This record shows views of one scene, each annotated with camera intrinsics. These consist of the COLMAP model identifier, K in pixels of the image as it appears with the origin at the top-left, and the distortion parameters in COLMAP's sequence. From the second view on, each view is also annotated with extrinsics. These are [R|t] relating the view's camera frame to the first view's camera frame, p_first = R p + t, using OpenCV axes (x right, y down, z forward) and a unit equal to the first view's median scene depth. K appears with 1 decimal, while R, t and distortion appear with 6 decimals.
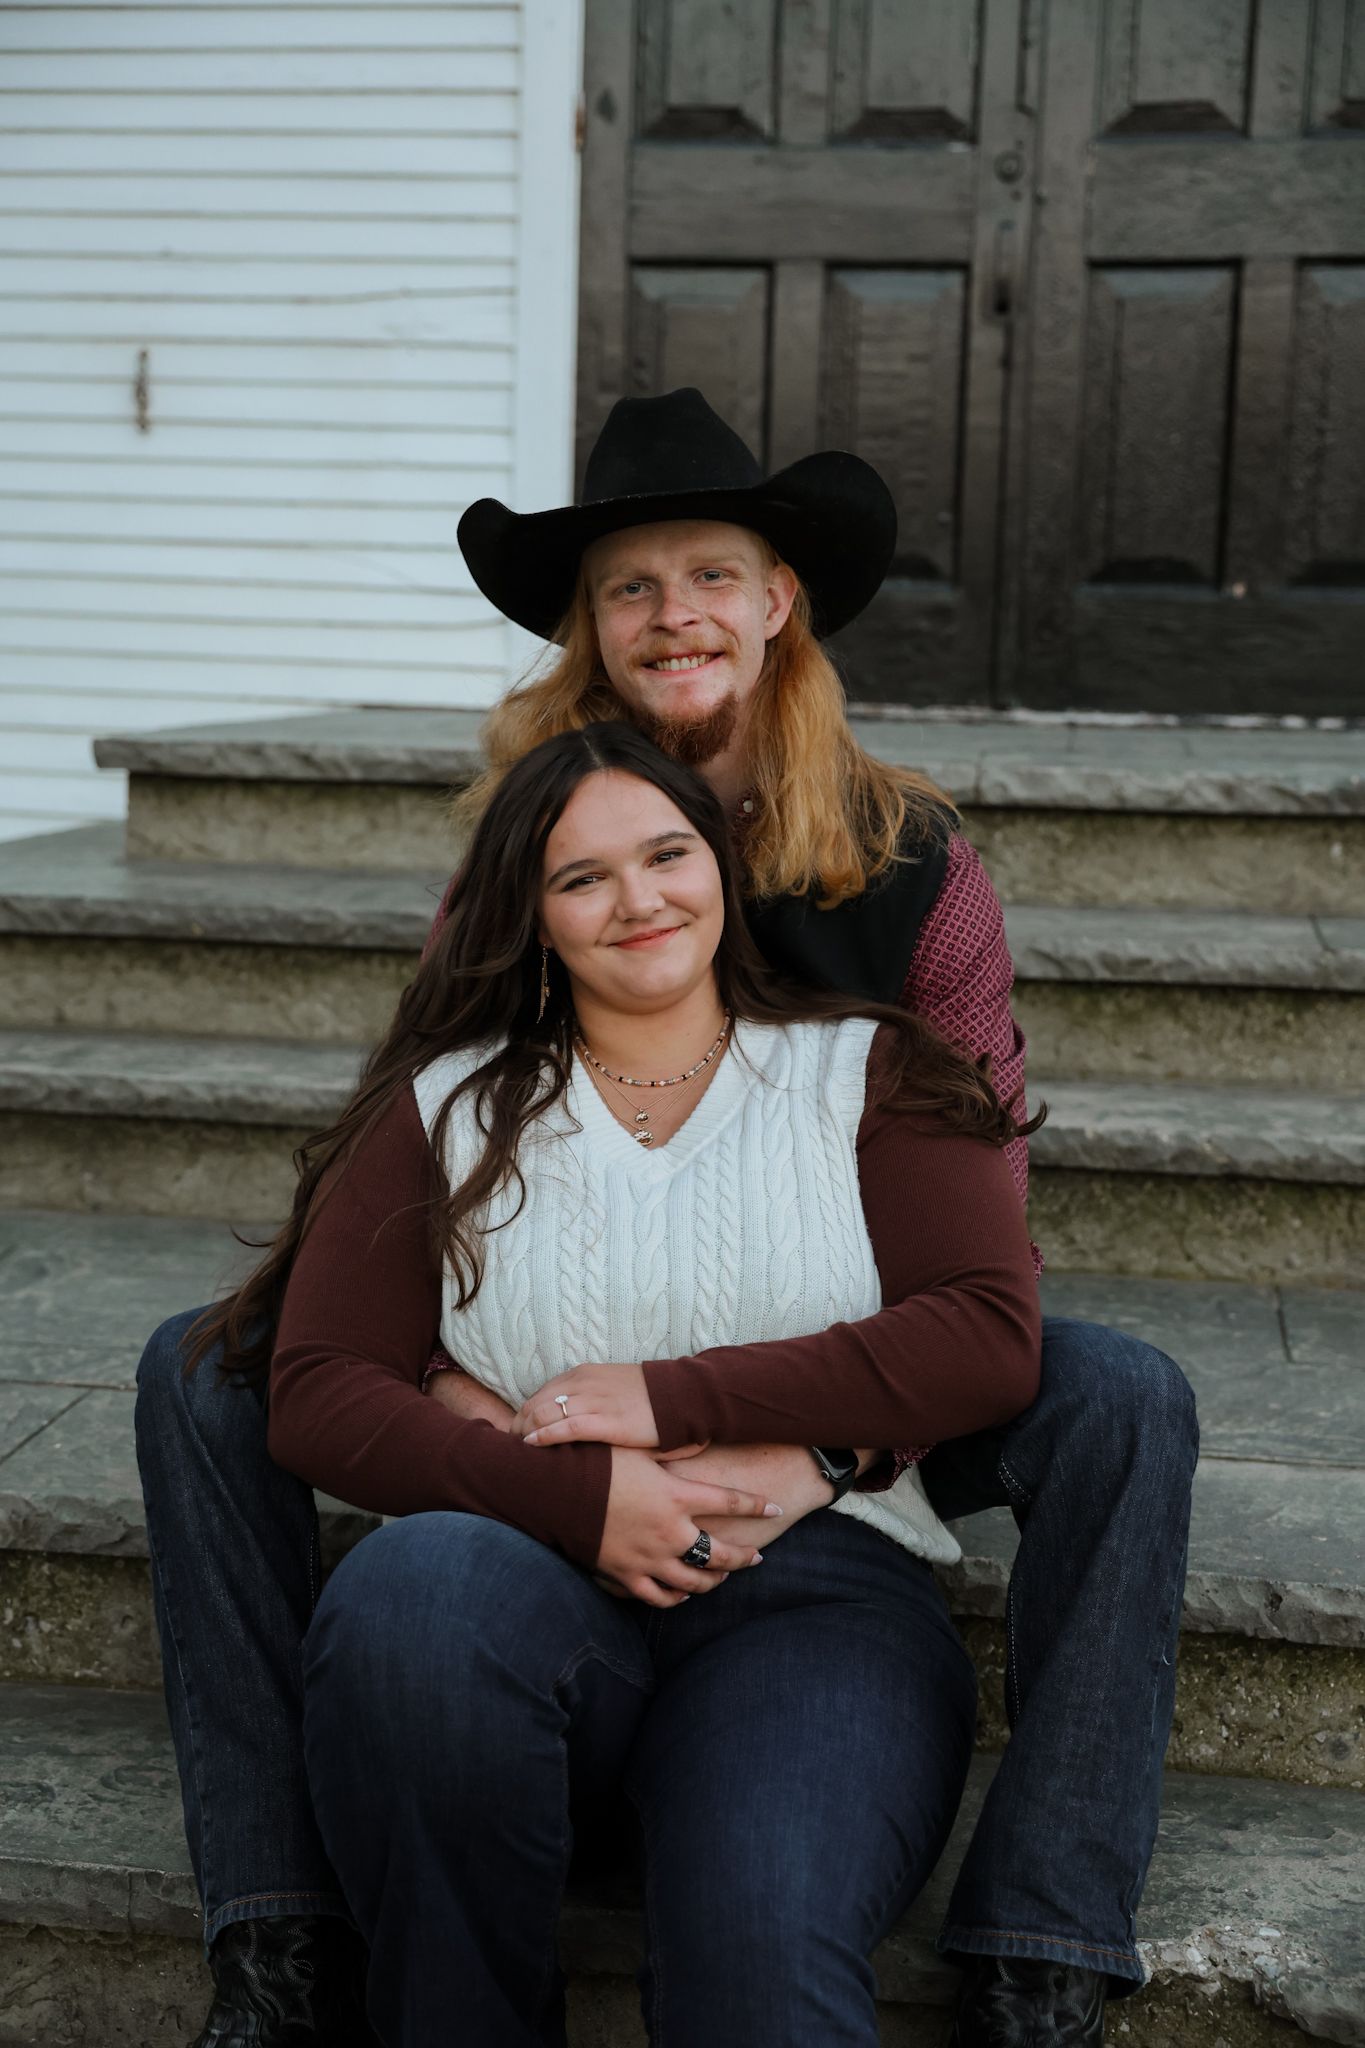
lens RADIAL K [[2800.2, 0, 682.5], [0, 2800.2, 1024.0], [0, 0, 1]] dist [0.124591, -0.030942]
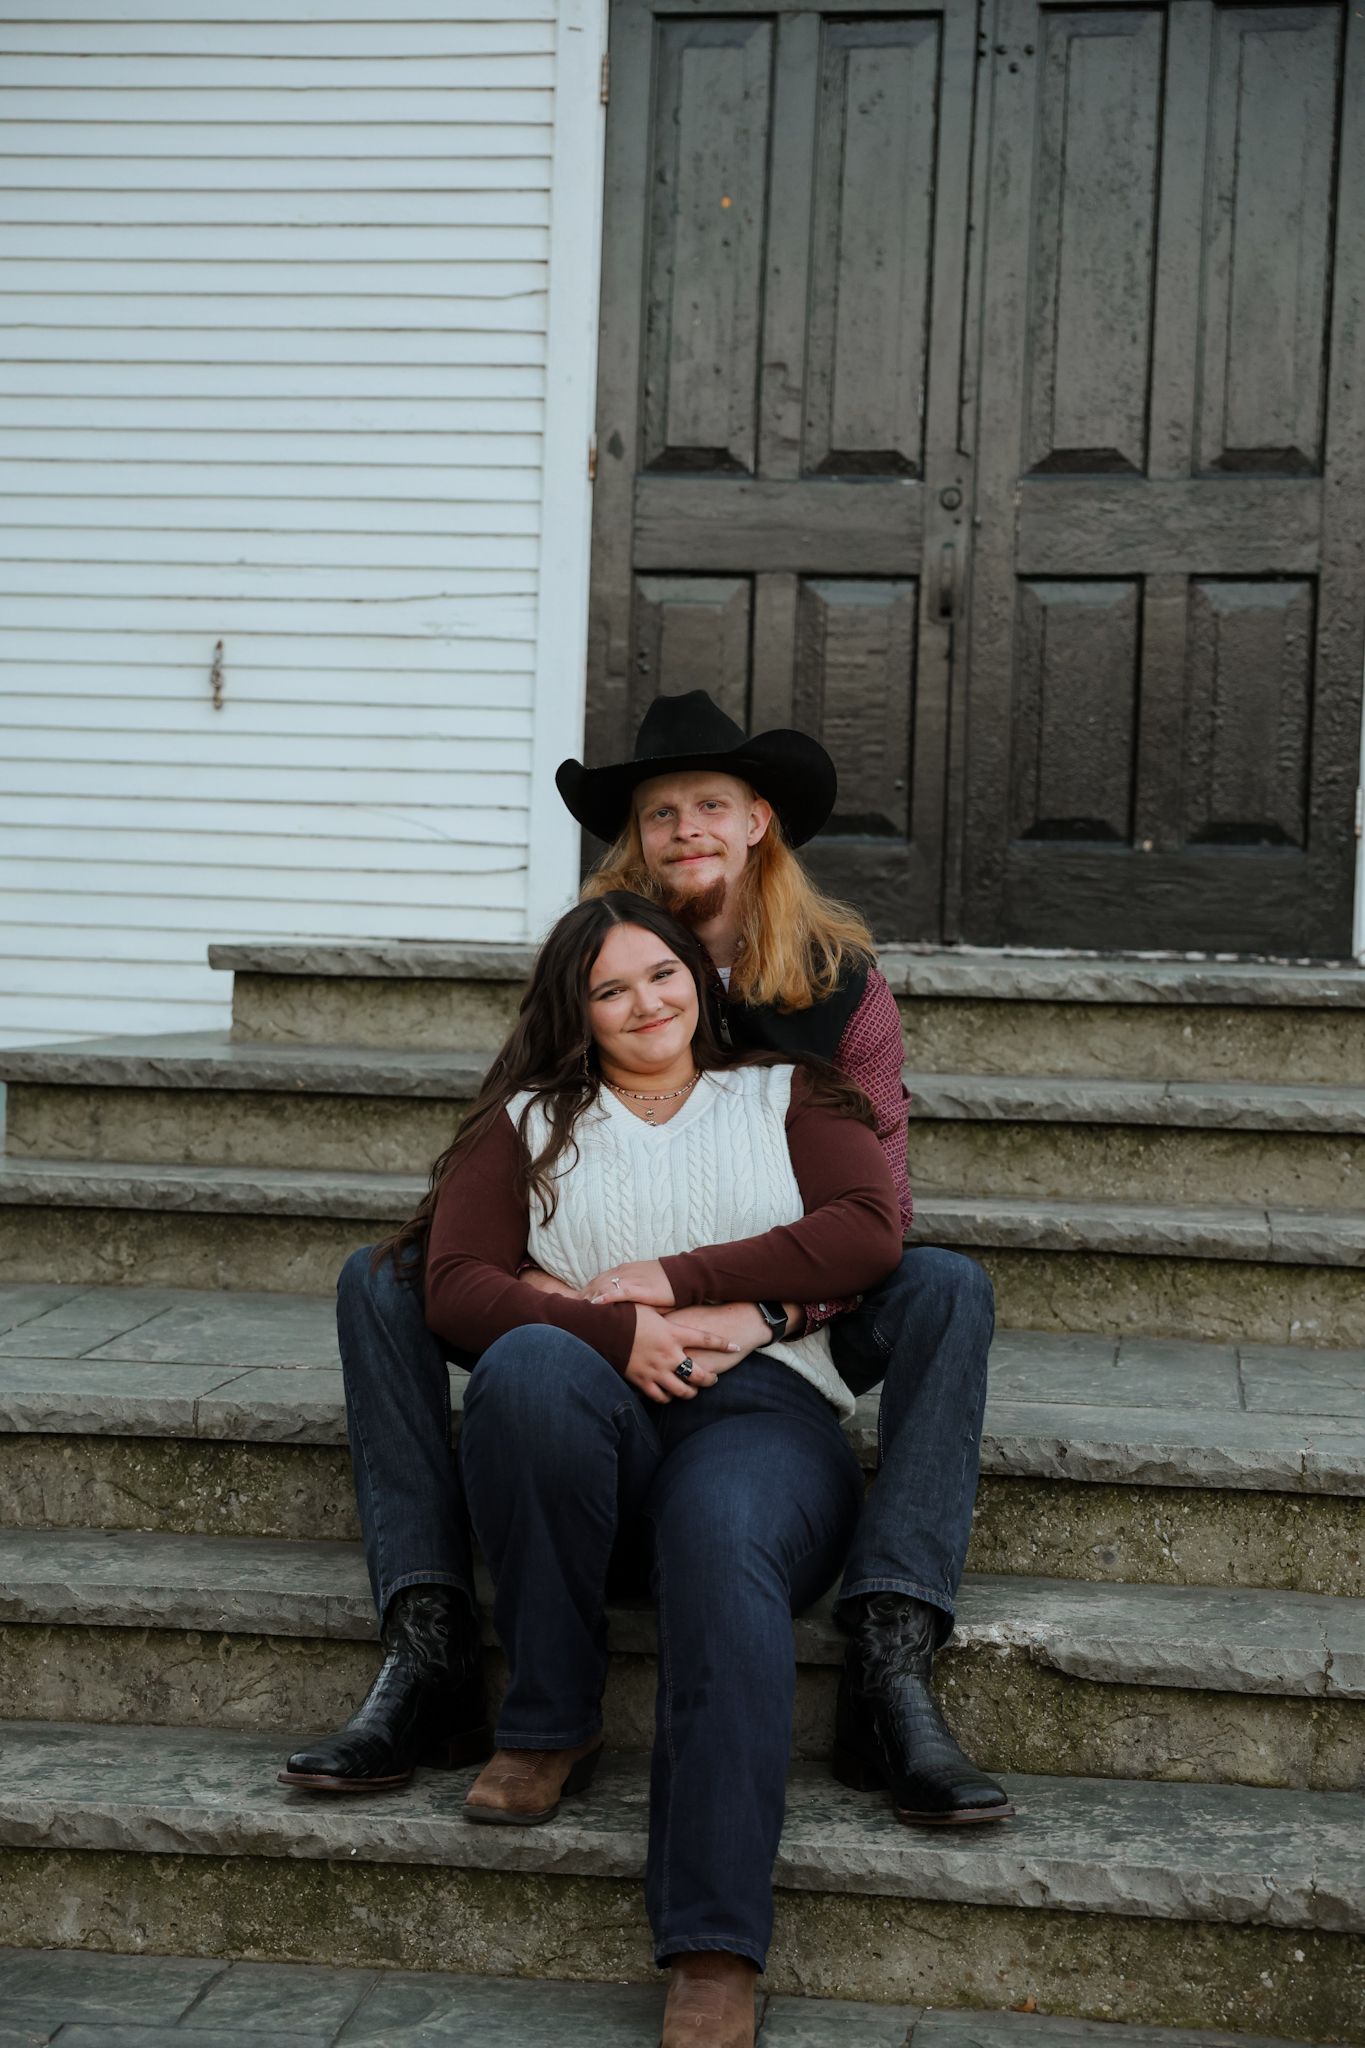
lens RADIAL K [[3436.1, 0, 682.5], [0, 3436.1, 1024.0], [0, 0, 1]] dist [0.217397, 0.009791]
pose [[0.999975, 0.005967, 0.003705, -0.003376], [-0.005477, 0.992703, -0.120461, 0.125742], [-0.004397, 0.120438, 0.992711, -0.559223]]
